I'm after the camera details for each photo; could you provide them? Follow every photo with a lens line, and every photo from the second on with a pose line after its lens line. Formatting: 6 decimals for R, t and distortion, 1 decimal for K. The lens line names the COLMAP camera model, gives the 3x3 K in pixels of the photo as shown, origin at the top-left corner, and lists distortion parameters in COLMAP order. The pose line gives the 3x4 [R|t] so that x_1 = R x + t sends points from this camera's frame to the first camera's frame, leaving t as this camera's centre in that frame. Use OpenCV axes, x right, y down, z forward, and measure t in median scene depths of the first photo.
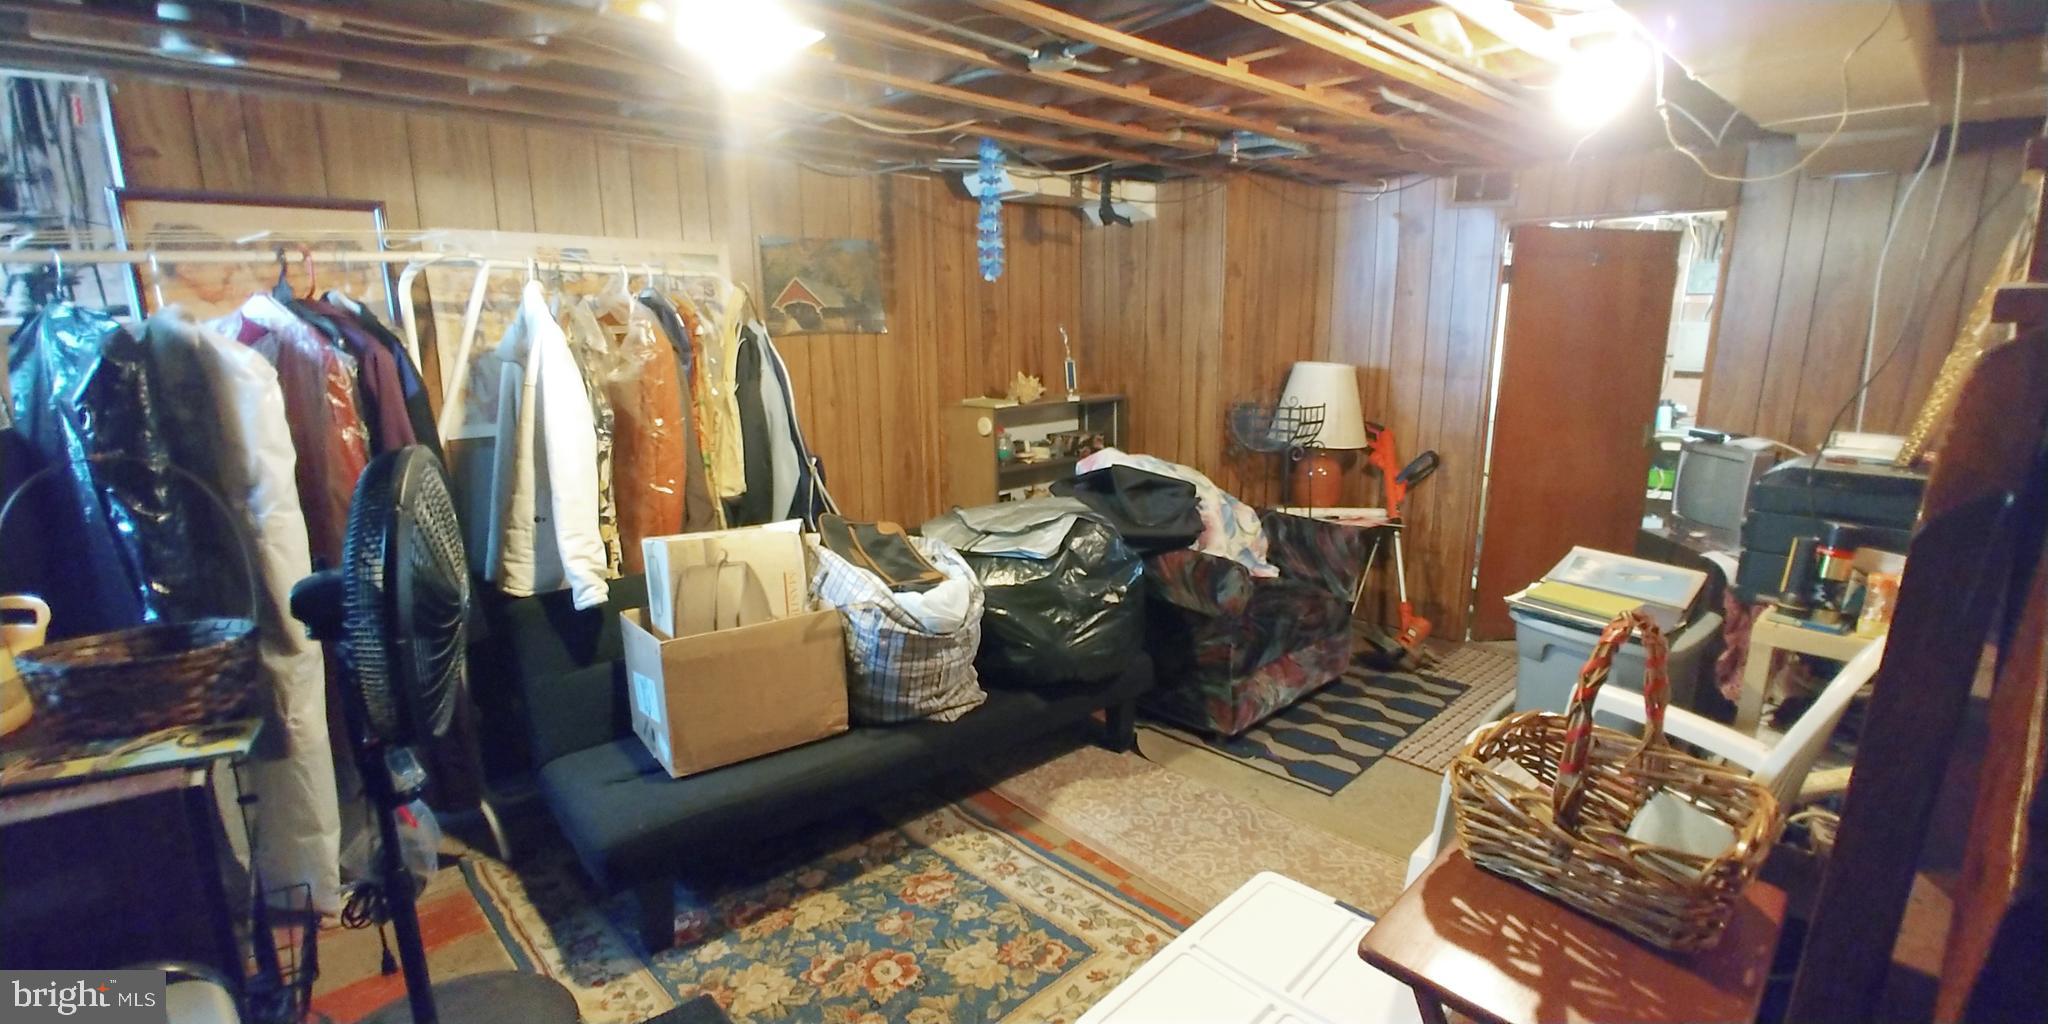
lens RADIAL K [[902.6, 0, 1023.7], [0, 902.6, 532.2], [0, 0, 1]] dist [-0.036466, 0.009416]
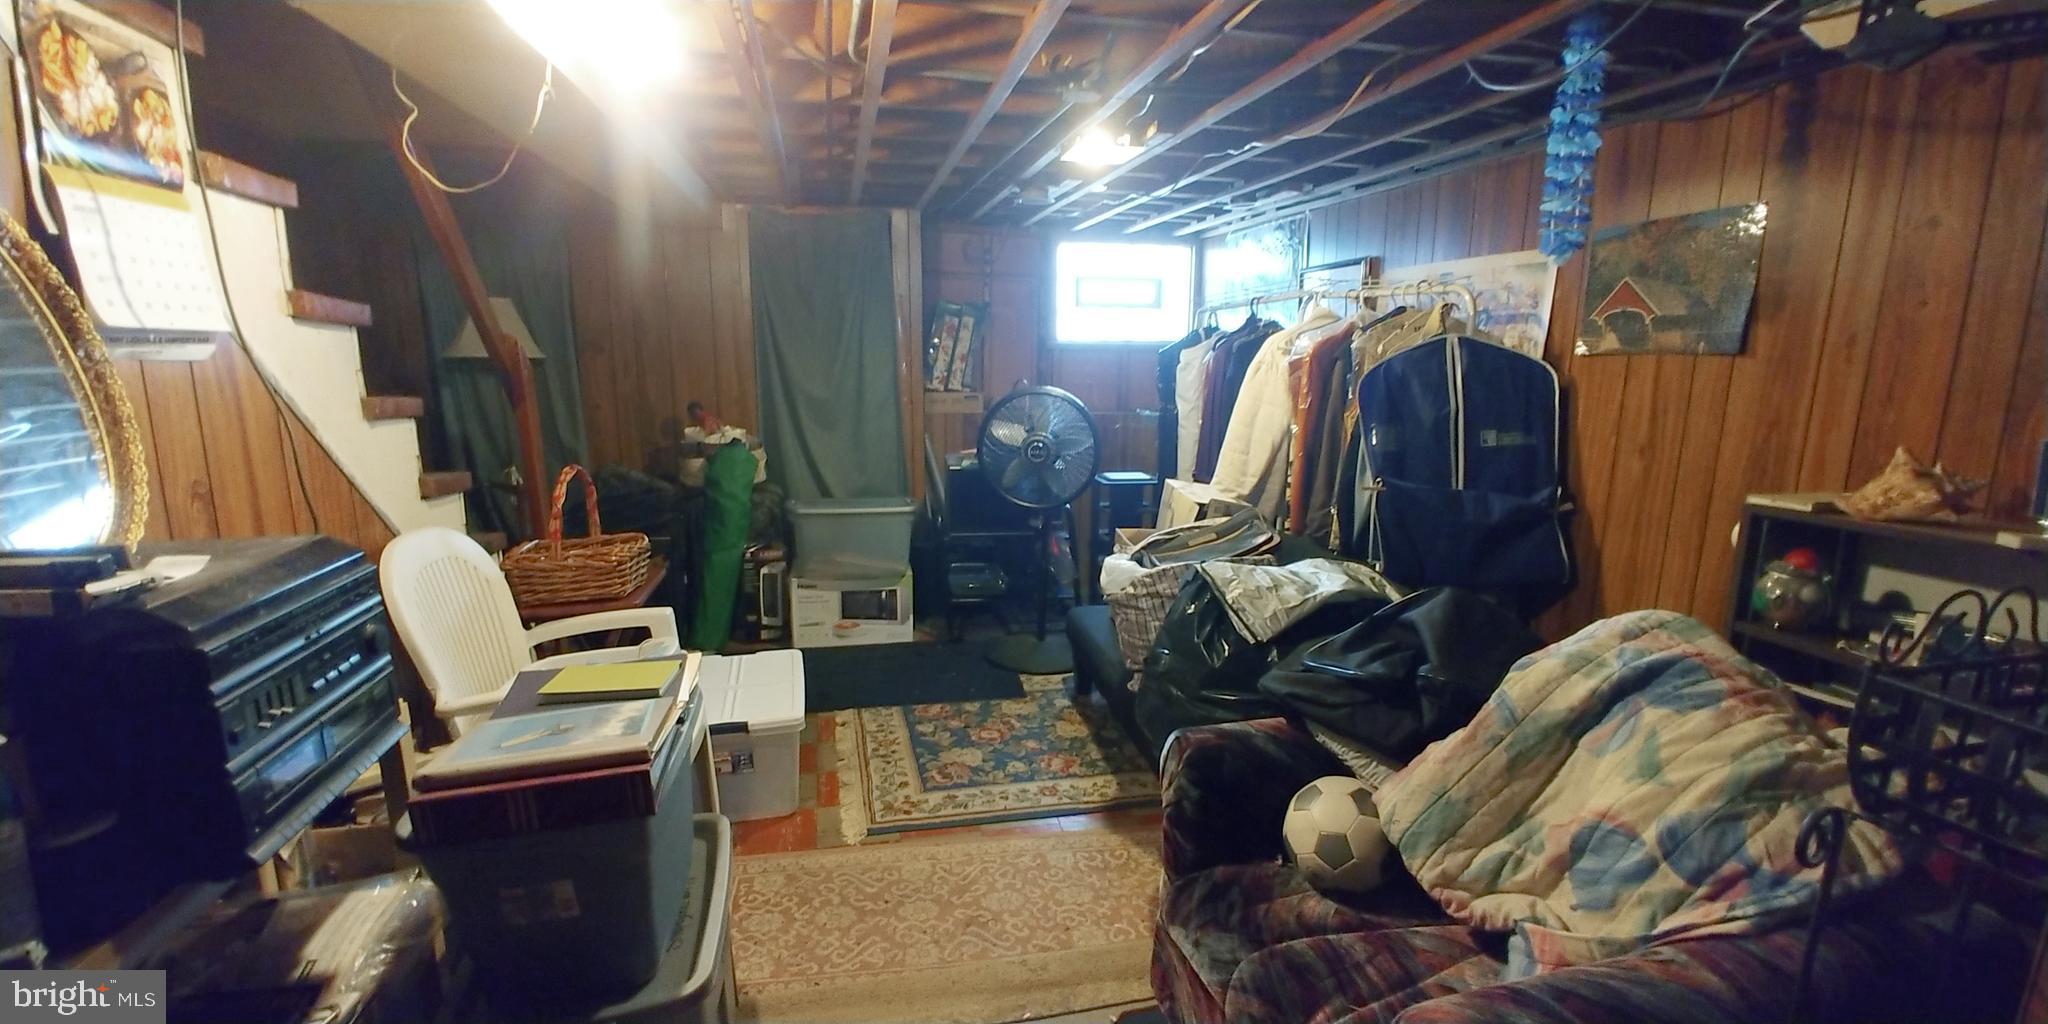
lens RADIAL K [[902.6, 0, 1023.7], [0, 902.6, 532.2], [0, 0, 1]] dist [-0.036466, 0.009416]
pose [[-0.512741, 0.164166, -0.842702, 0.929160], [-0.210681, 0.927477, 0.308869, -0.293620], [0.832292, 0.335911, -0.440969, 1.373306]]
